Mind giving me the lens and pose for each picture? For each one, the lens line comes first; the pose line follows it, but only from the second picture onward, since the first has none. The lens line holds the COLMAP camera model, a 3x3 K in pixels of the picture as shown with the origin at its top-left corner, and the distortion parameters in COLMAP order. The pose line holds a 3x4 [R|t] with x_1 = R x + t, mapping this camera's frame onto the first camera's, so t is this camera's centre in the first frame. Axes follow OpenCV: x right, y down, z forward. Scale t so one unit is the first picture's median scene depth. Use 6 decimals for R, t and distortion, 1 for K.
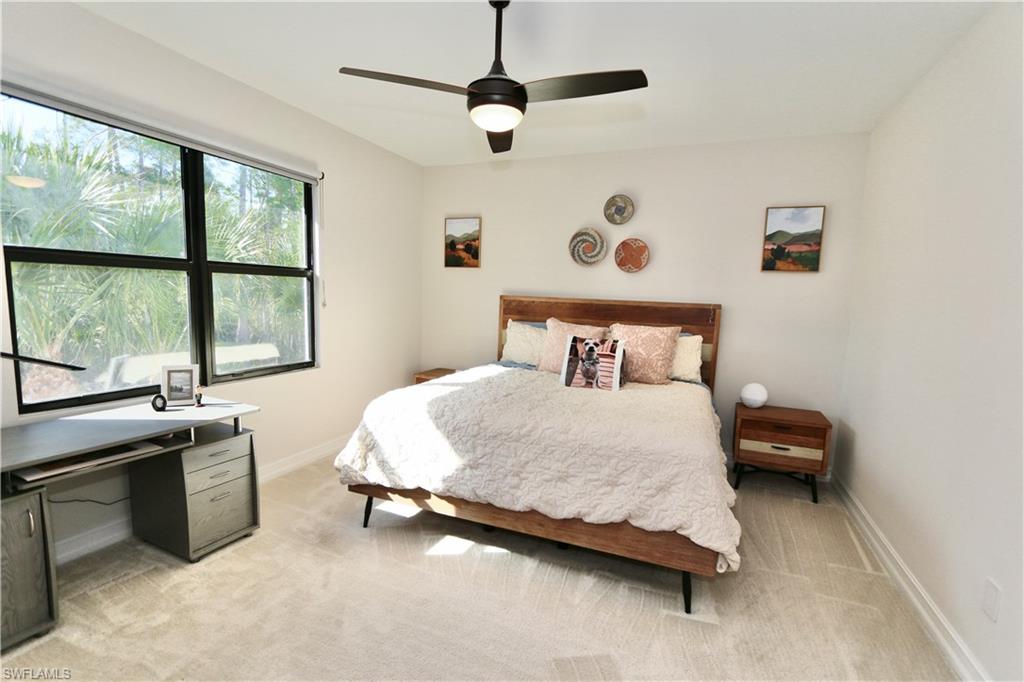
lens RADIAL K [[470.2, 0, 510.8], [0, 470.2, 347.7], [0, 0, 1]] dist [-0.019677, 0.005513]
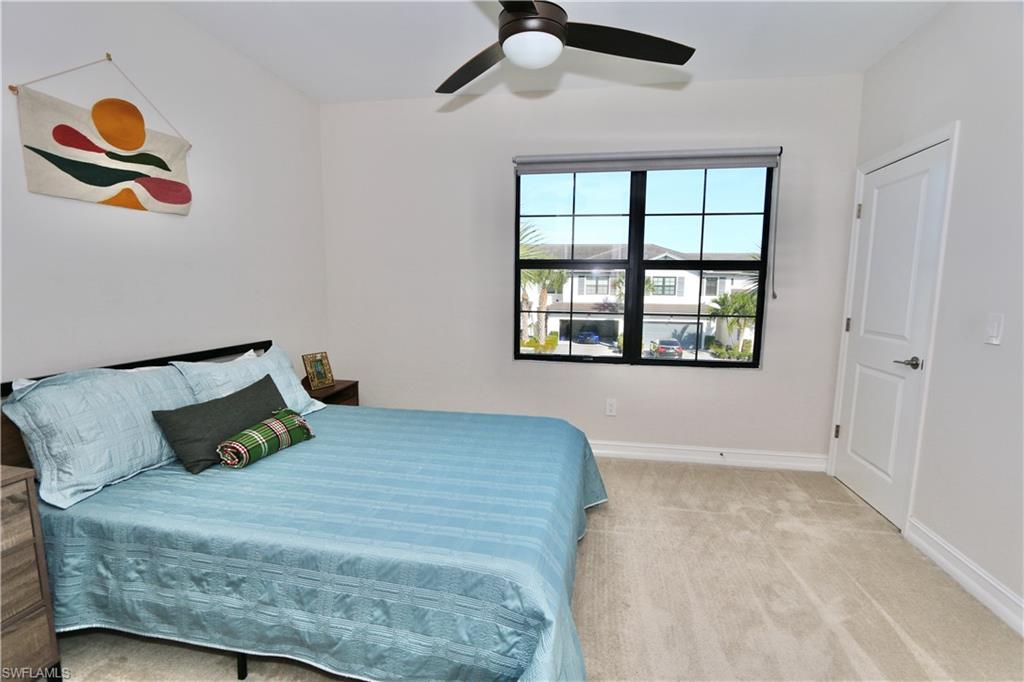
lens RADIAL K [[470.2, 0, 510.8], [0, 470.2, 347.7], [0, 0, 1]] dist [-0.019677, 0.005513]
pose [[0.214636, 0.104465, -0.971091, 0.515529], [-0.115536, 0.989998, 0.080962, -0.023574], [0.969836, 0.094819, 0.224559, 0.460381]]
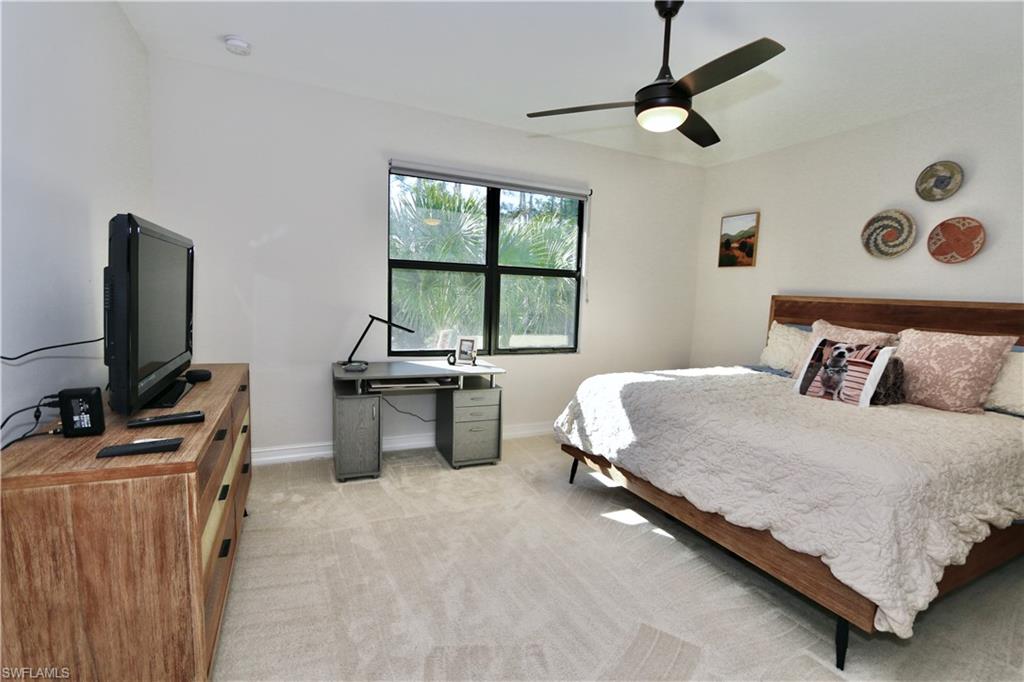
lens RADIAL K [[470.2, 0, 510.8], [0, 470.2, 347.7], [0, 0, 1]] dist [-0.019677, 0.005513]
pose [[0.743686, 0.073284, -0.664501, 0.358871], [-0.089427, 0.995946, 0.009754, 0.044338], [0.662521, 0.052170, 0.747224, -0.010008]]
